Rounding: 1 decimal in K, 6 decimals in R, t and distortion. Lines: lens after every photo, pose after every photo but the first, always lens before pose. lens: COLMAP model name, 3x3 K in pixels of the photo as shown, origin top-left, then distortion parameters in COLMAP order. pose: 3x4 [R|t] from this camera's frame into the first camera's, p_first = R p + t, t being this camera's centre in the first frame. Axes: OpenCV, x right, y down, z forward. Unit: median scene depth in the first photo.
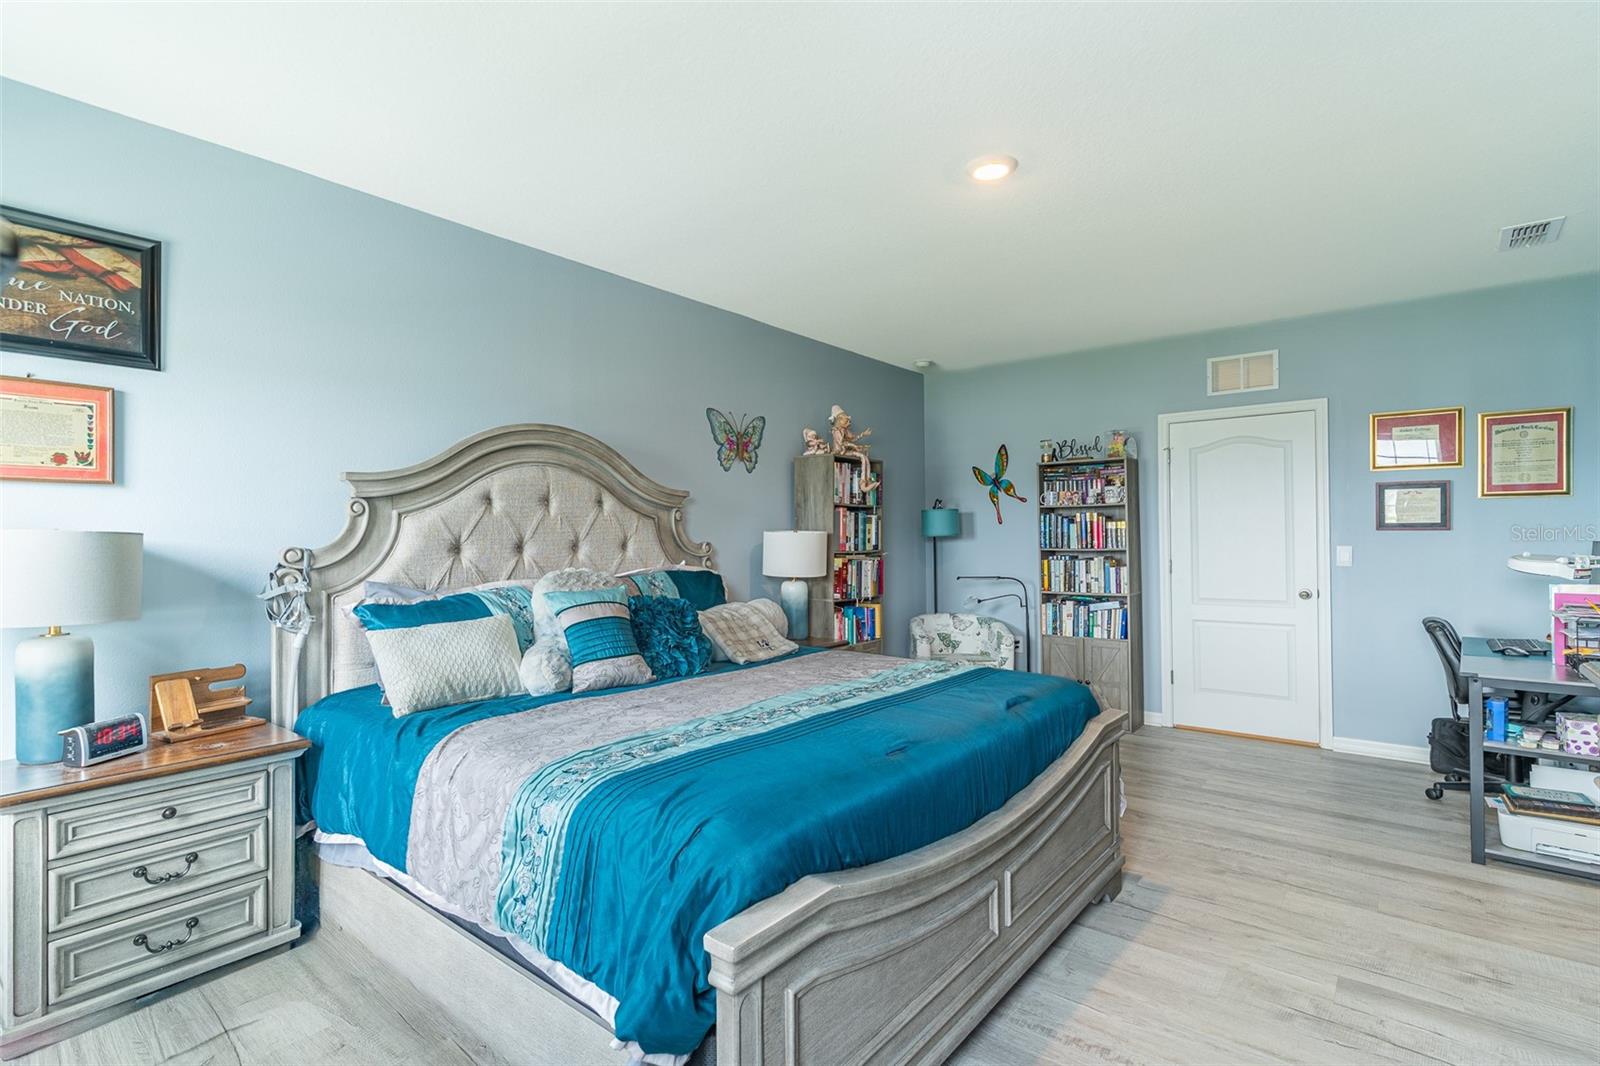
lens RADIAL K [[788.2, 0, 761.8], [0, 788.2, 527.6], [0, 0, 1]] dist [0.035569, 0.000229]
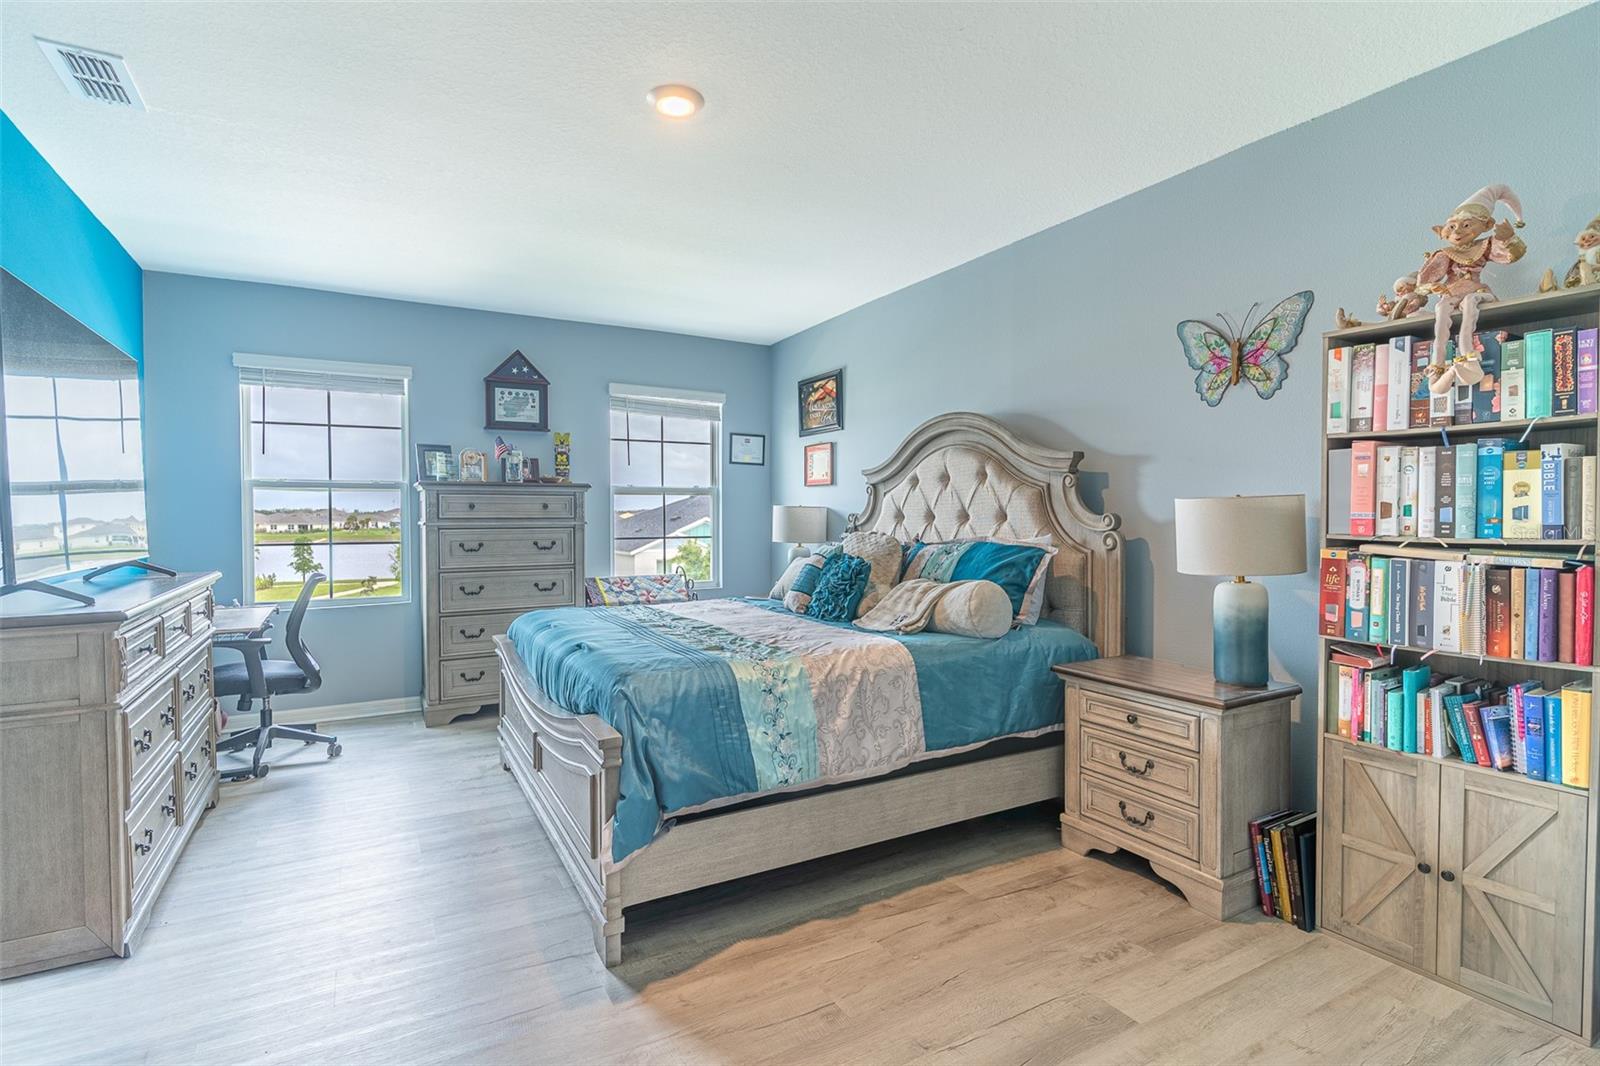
lens RADIAL K [[777.8, 0, 792.6], [0, 777.8, 533.0], [0, 0, 1]] dist [0.001124, 0.000265]
pose [[-0.347488, 0.023887, -0.937380, 0.691704], [0.008657, 0.999715, 0.022266, 0.016082], [0.937645, -0.000377, -0.347595, 0.908935]]
